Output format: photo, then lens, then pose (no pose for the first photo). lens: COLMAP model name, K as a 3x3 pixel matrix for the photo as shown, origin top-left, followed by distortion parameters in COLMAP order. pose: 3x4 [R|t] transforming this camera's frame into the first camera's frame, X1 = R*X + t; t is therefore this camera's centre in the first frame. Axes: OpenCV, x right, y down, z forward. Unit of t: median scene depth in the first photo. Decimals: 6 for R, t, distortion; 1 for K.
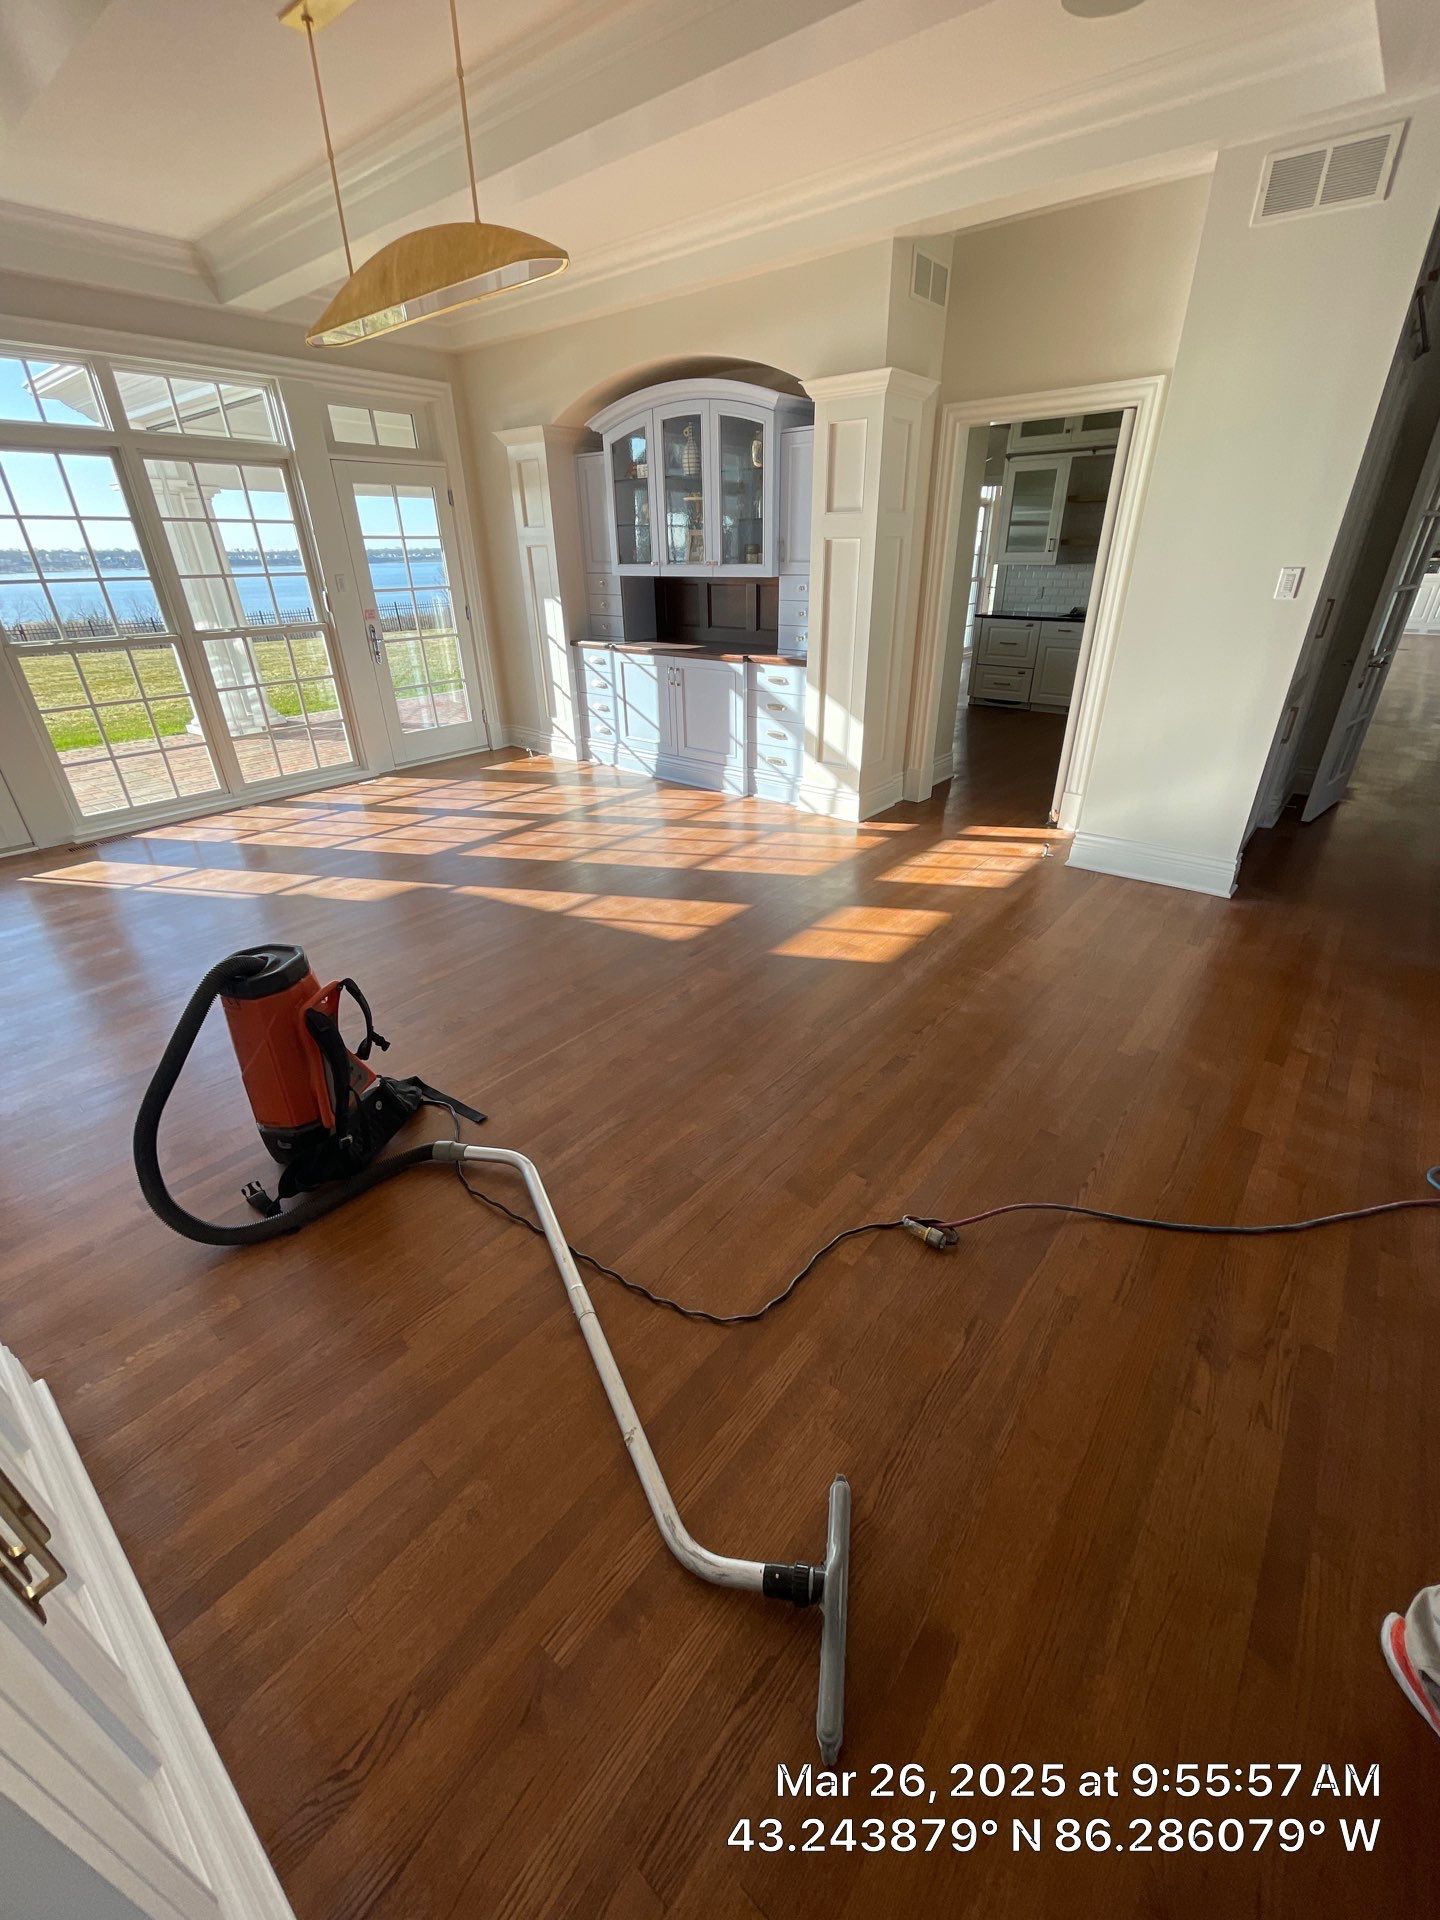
lens RADIAL K [[776.2, 0, 731.5], [0, 776.2, 960.3], [0, 0, 1]] dist [-0.020779, 0.007037]
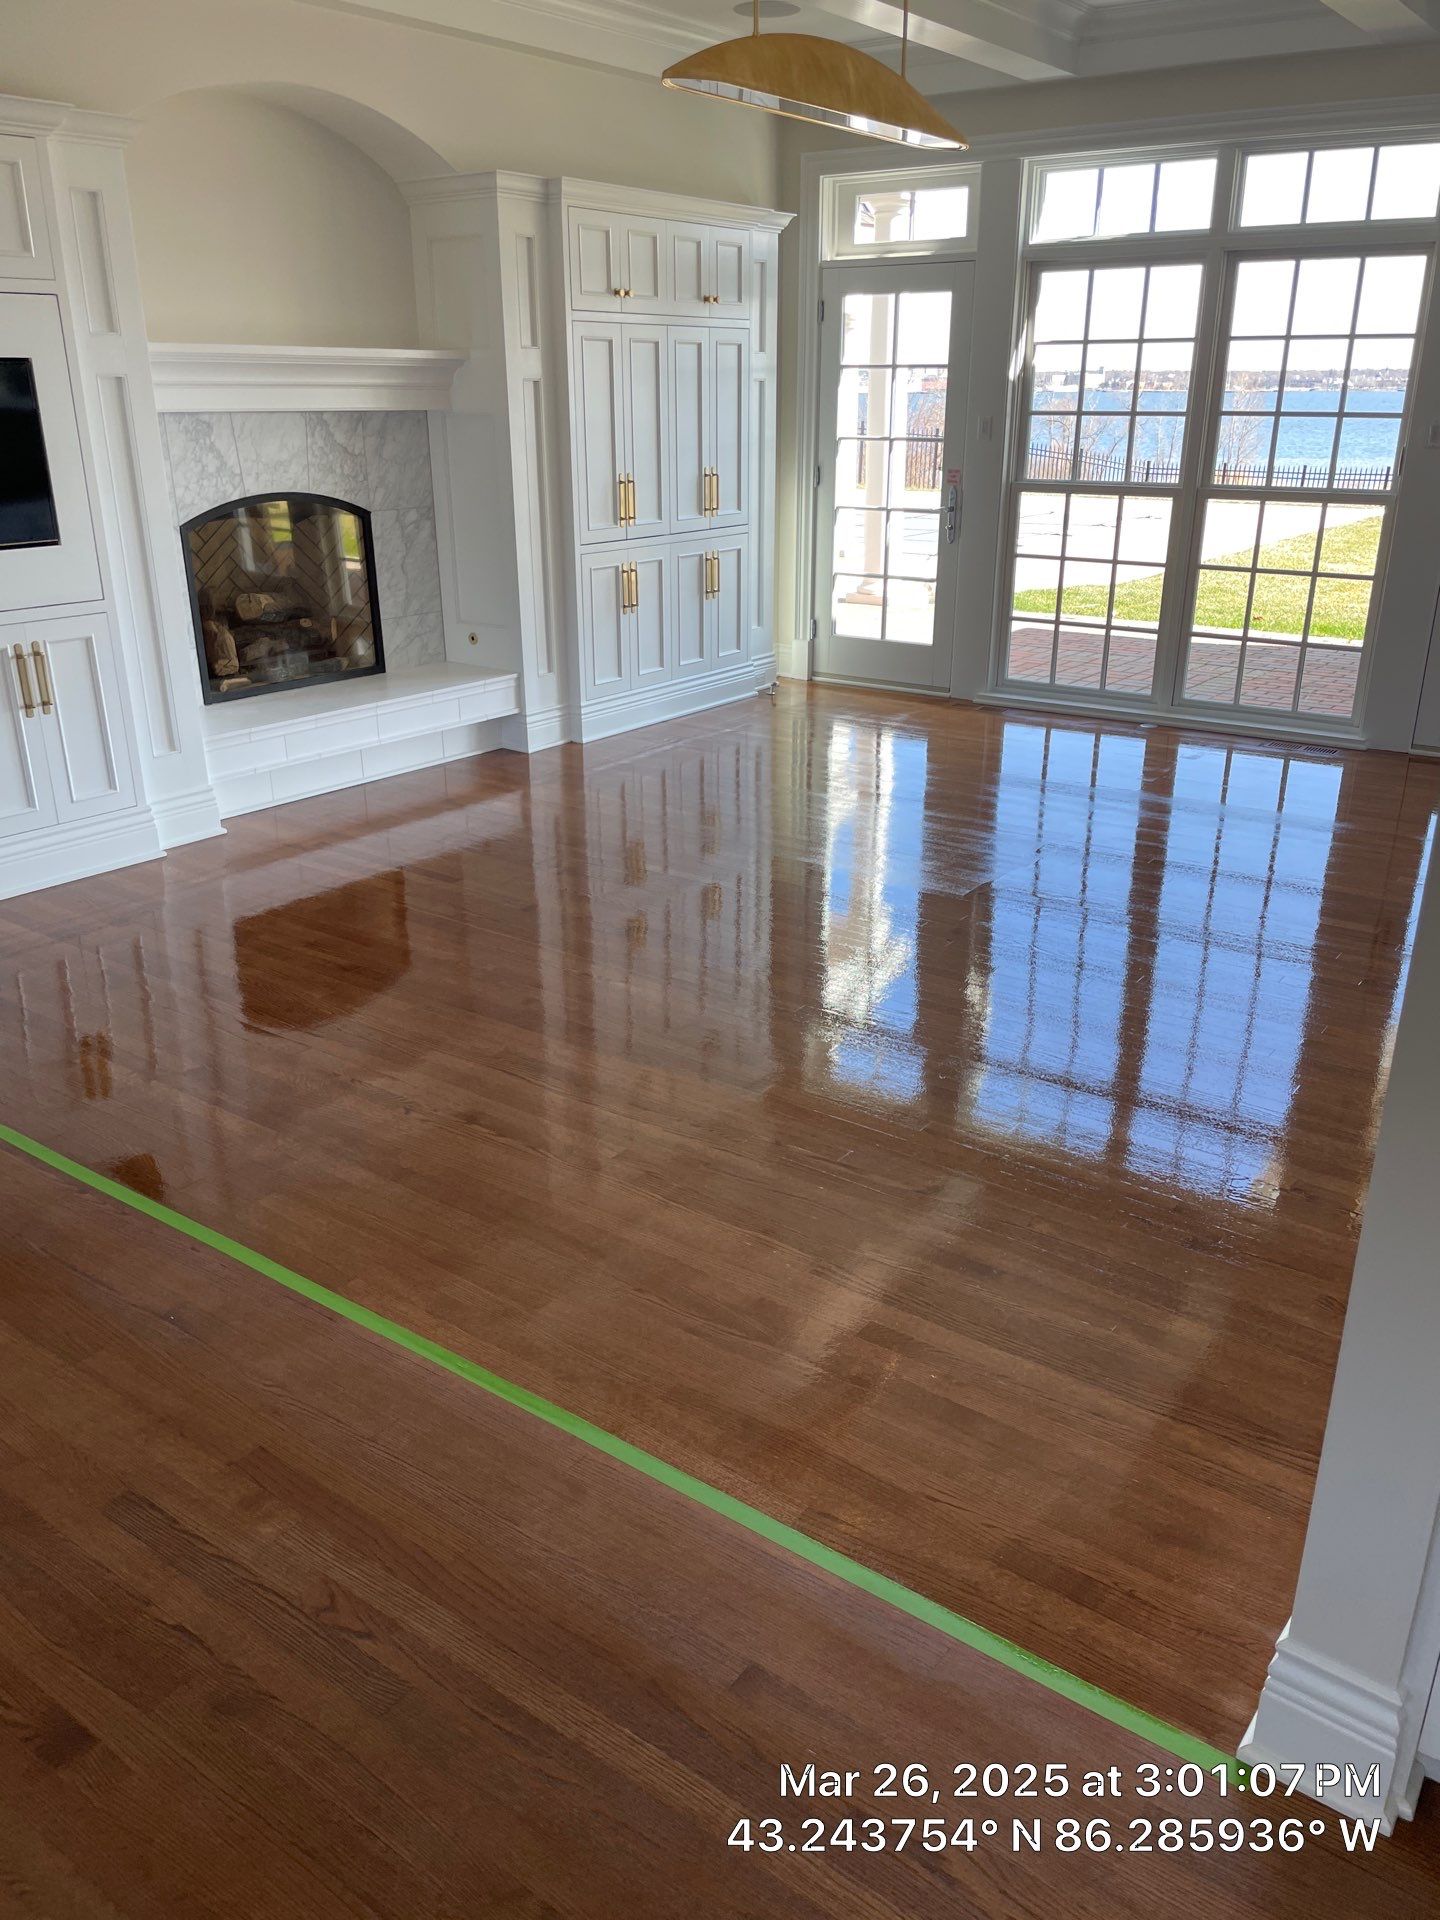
lens RADIAL K [[1378.0, 0, 715.0], [0, 1378.0, 931.7], [0, 0, 1]] dist [0.108005, -0.129619]
pose [[0.083107, 0.350851, -0.932736, 0.660736], [-0.486243, 0.831272, 0.269361, -0.206112], [0.869863, 0.431150, 0.239684, 0.454247]]
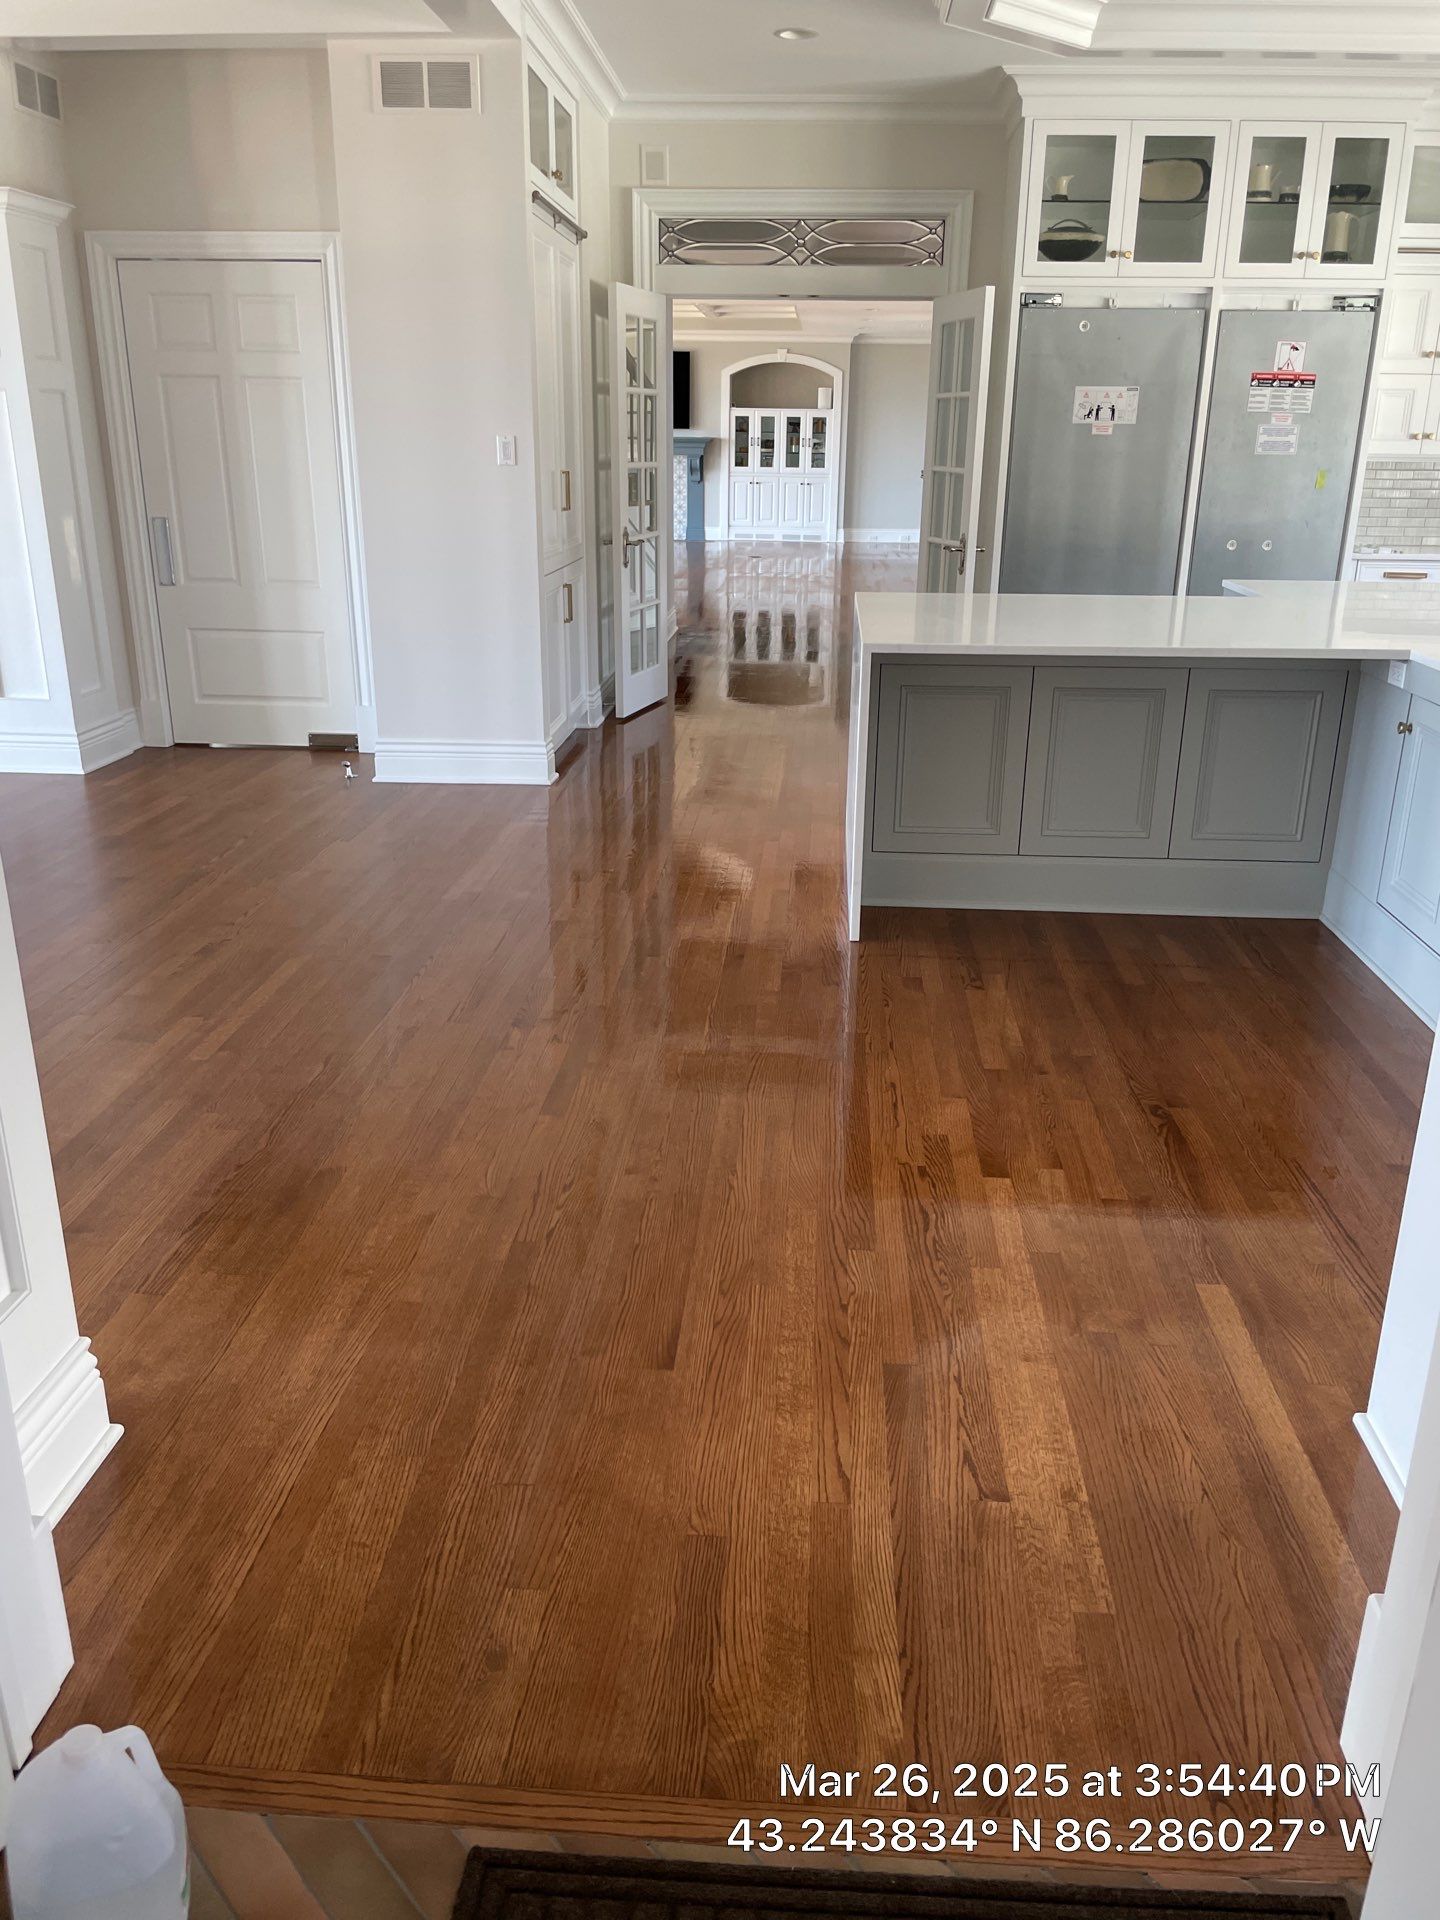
lens RADIAL K [[1472.9, 0, 742.2], [0, 1472.9, 962.2], [0, 0, 1]] dist [0.077564, -0.099582]
pose [[0.812304, -0.176412, 0.555915, -0.132687], [0.253081, 0.965362, -0.063458, 0.223079], [-0.525464, 0.192238, 0.828814, -0.400081]]
